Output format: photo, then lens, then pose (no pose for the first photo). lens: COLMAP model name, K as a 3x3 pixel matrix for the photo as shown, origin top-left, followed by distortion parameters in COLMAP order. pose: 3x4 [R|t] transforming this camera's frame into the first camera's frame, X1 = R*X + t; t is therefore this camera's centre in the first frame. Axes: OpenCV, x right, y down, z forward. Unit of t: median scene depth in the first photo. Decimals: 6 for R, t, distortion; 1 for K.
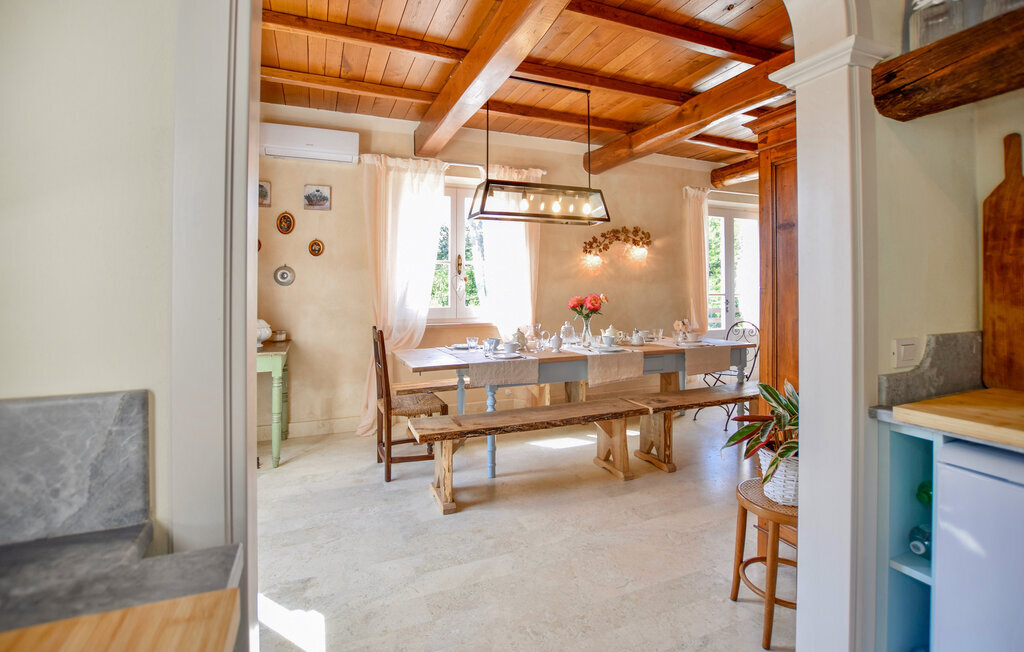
lens RADIAL K [[468.7, 0, 494.3], [0, 468.7, 303.9], [0, 0, 1]] dist [-0.028362, 0.000827]
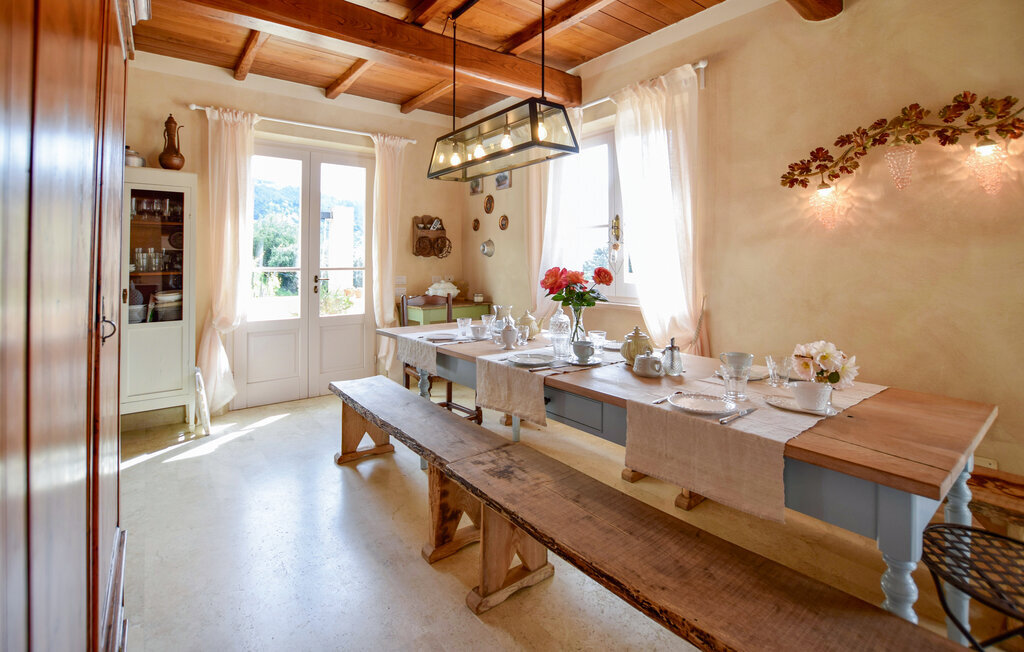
lens RADIAL K [[468.7, 0, 512.4], [0, 468.7, 247.9], [0, 0, 1]] dist [-0.028362, 0.000827]
pose [[0.280230, -0.011891, -0.959859, 0.576679], [-0.001439, 0.999917, -0.012807, -0.035971], [0.959932, 0.004970, 0.280190, 0.568154]]
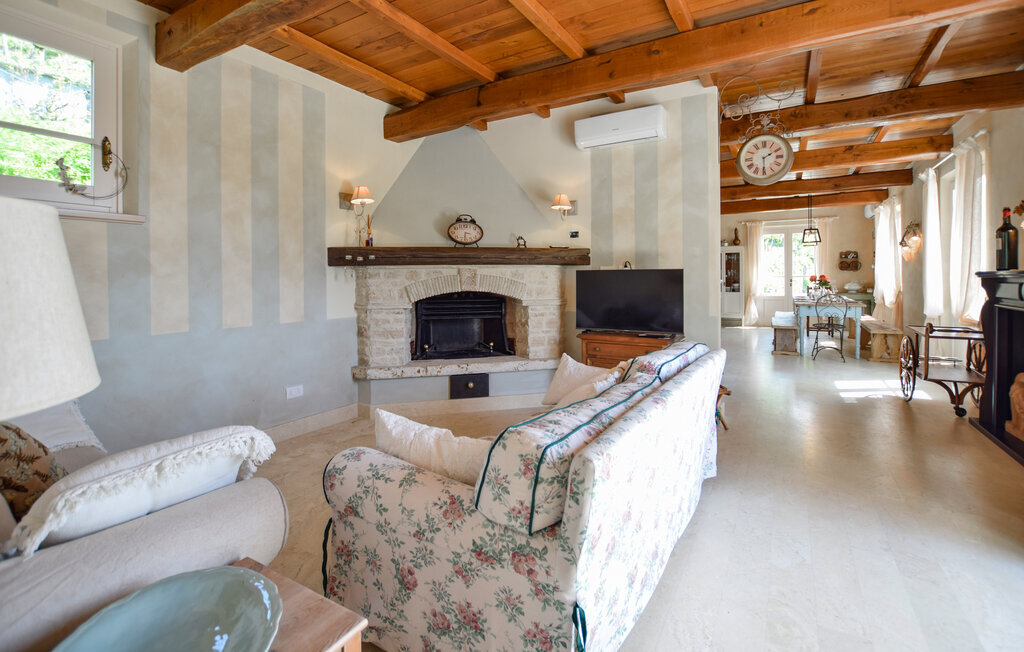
lens RADIAL K [[468.7, 0, 510.9], [0, 468.7, 277.9], [0, 0, 1]] dist [-0.028362, 0.000827]
pose [[-0.798475, 0.017018, -0.601788, 1.978199], [0.018269, 0.999825, 0.004034, -0.034522], [0.601751, -0.007773, -0.798646, 1.399872]]
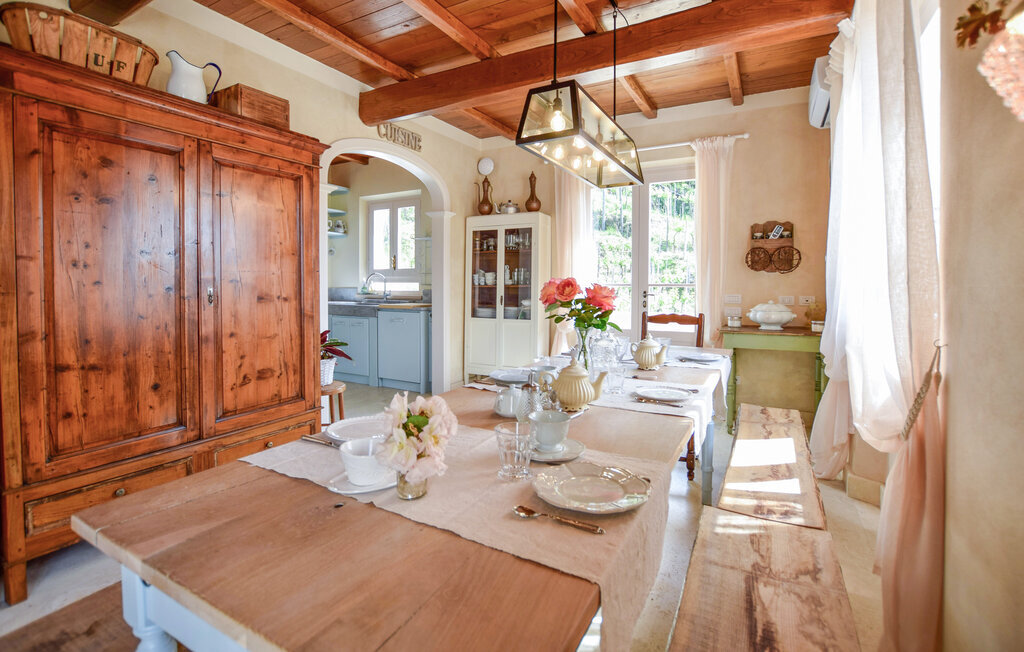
lens RADIAL K [[468.7, 0, 520.4], [0, 468.7, 294.7], [0, 0, 1]] dist [-0.028362, 0.000827]
pose [[-0.766020, 0.034054, -0.641914, 0.425335], [0.011817, 0.999173, 0.038905, -0.026586], [0.642708, 0.022217, -0.765789, 1.013899]]
